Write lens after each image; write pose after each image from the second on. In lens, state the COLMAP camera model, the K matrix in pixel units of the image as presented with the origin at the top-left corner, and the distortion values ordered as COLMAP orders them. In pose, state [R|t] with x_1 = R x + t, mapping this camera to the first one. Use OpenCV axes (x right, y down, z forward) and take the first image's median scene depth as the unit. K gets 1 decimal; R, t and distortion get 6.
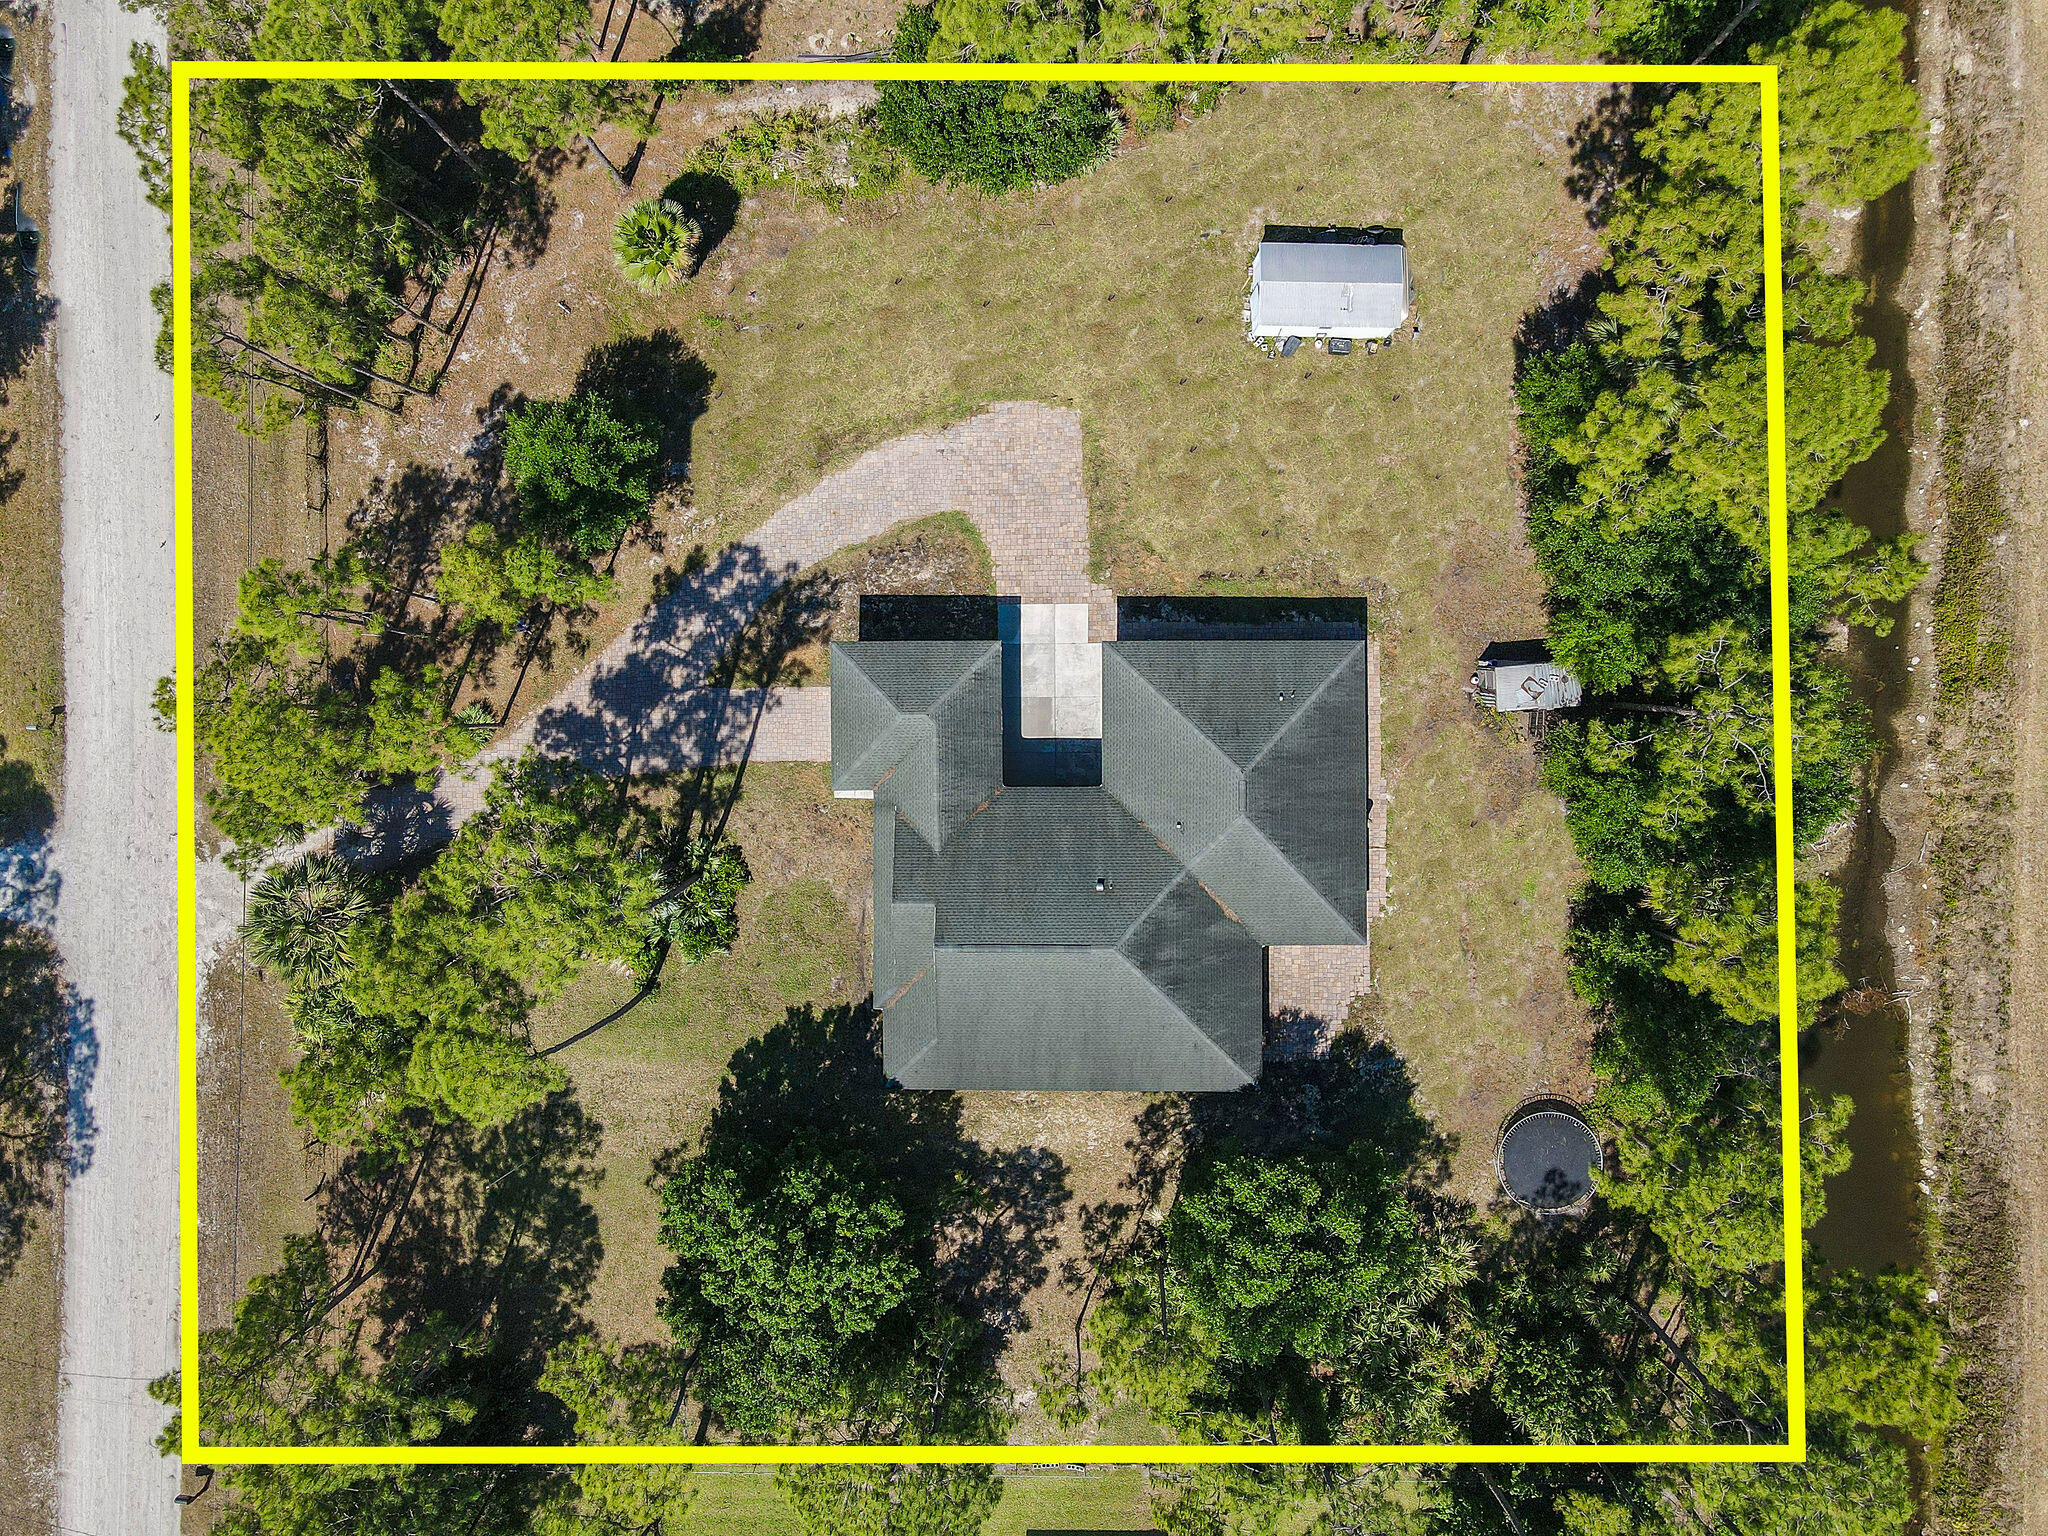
lens RADIAL K [[1486.5, 0, 996.9], [0, 1486.5, 761.6], [0, 0, 1]] dist [0.001528, 0.029237]
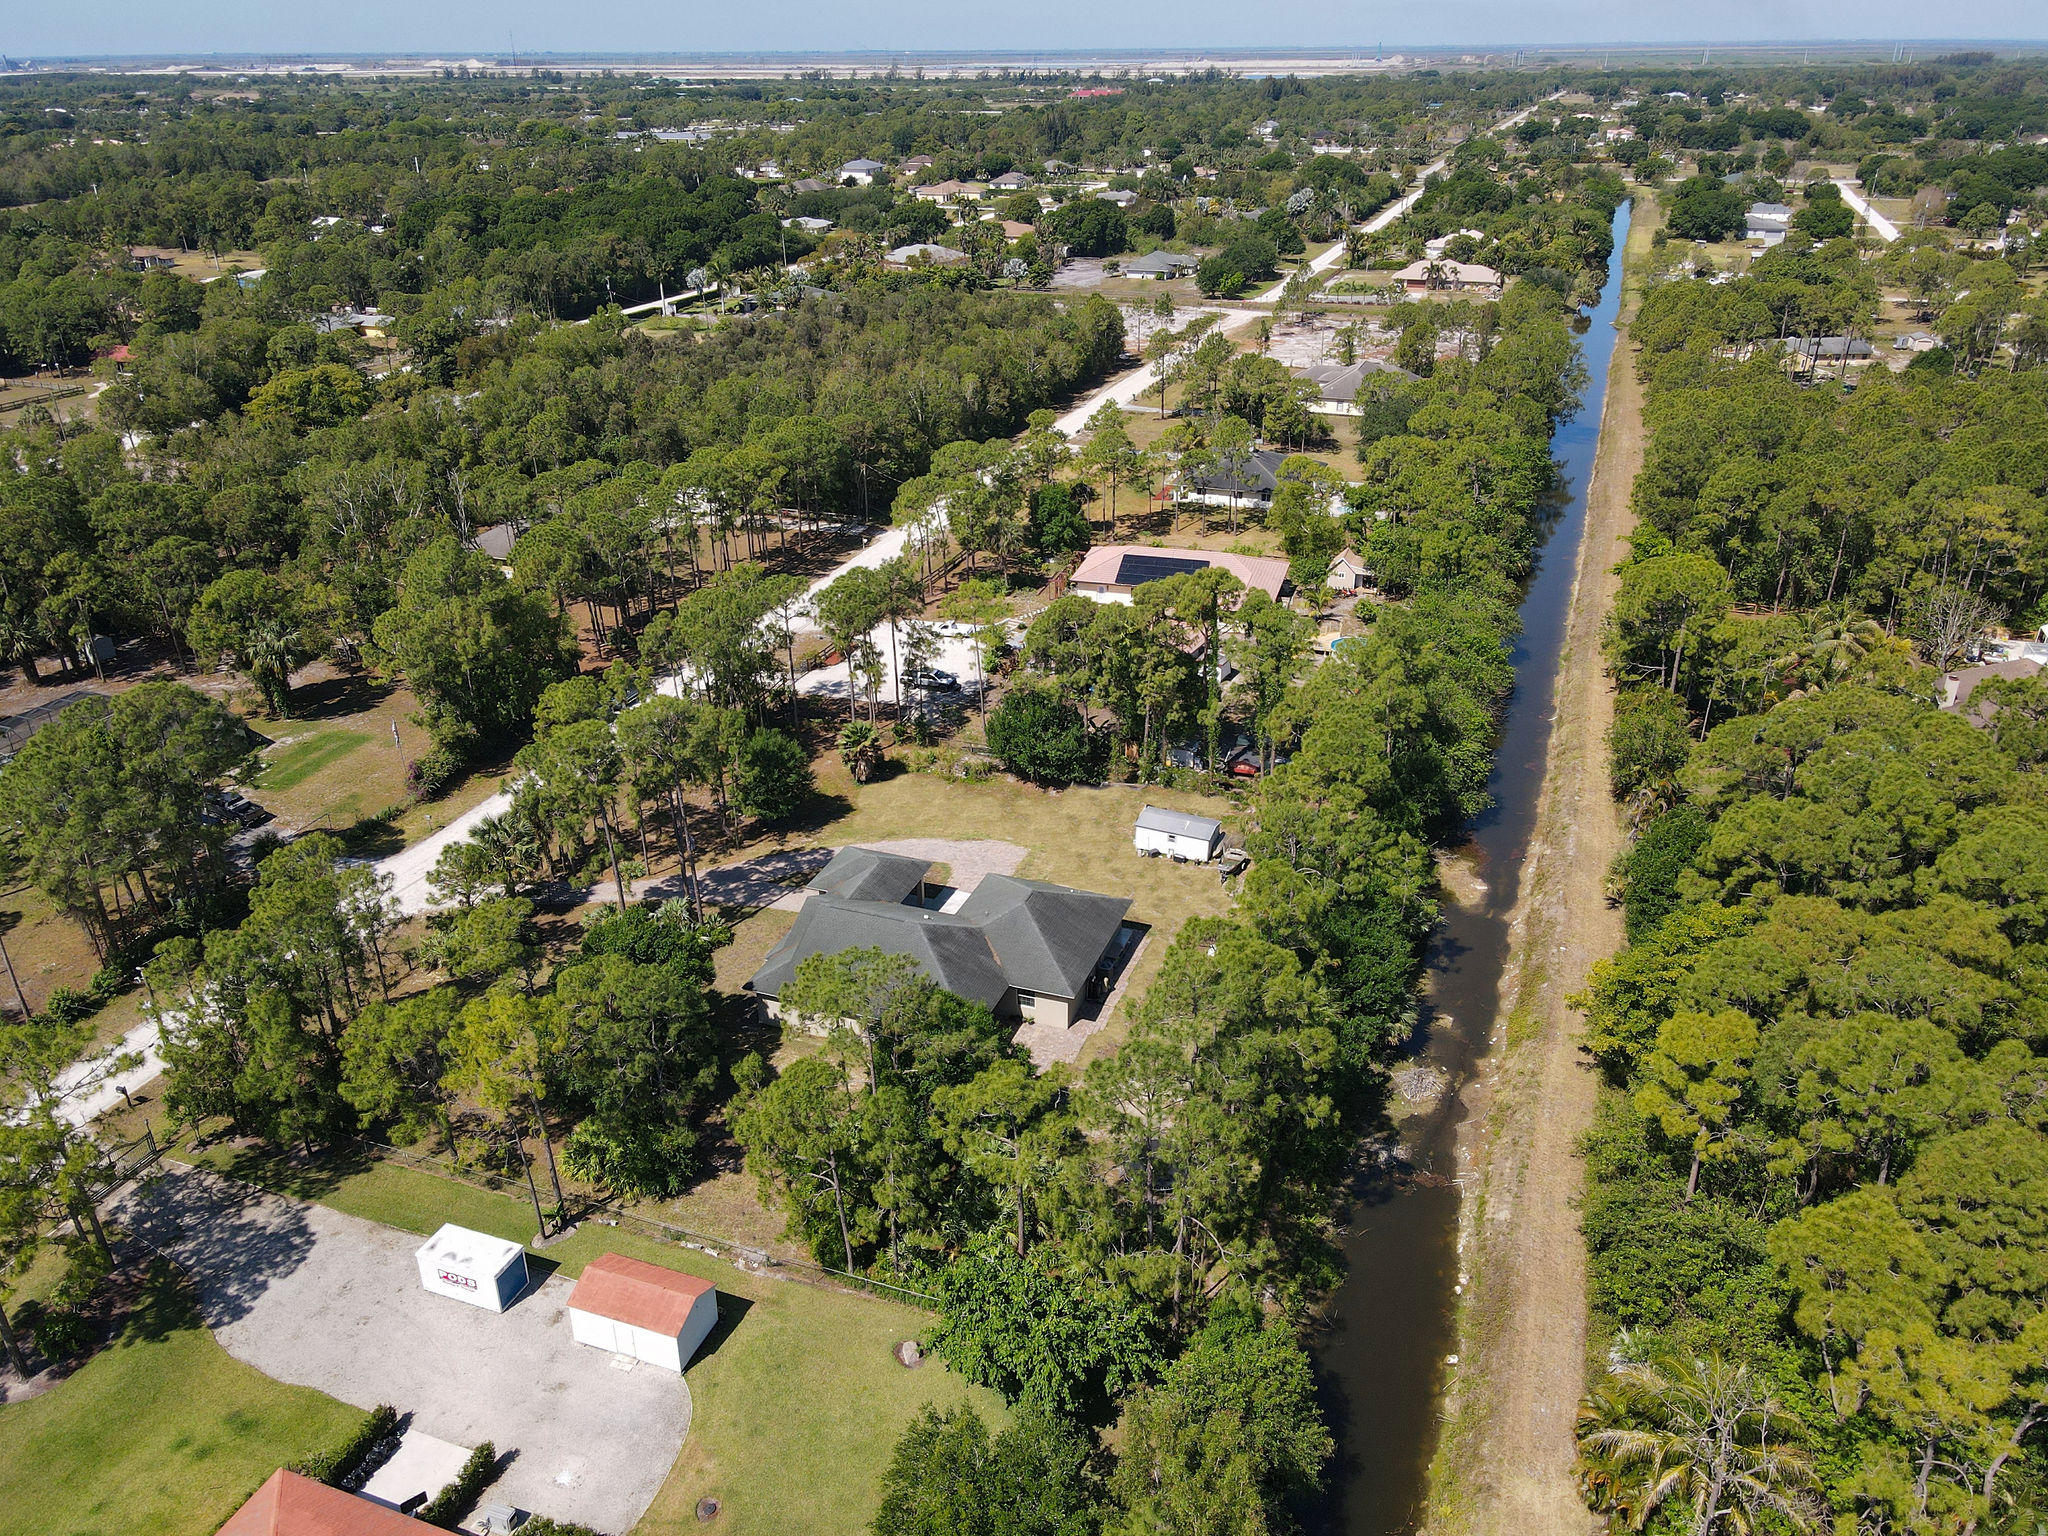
lens RADIAL K [[1526.7, 0, 1019.4], [0, 1526.7, 684.6], [0, 0, 1]] dist [-0.006166, 0.050190]
pose [[0.930819, 0.174427, -0.321171, 0.593230], [-0.363977, 0.362803, -0.857843, 1.260272], [-0.033109, 0.915396, 0.401192, 0.084270]]
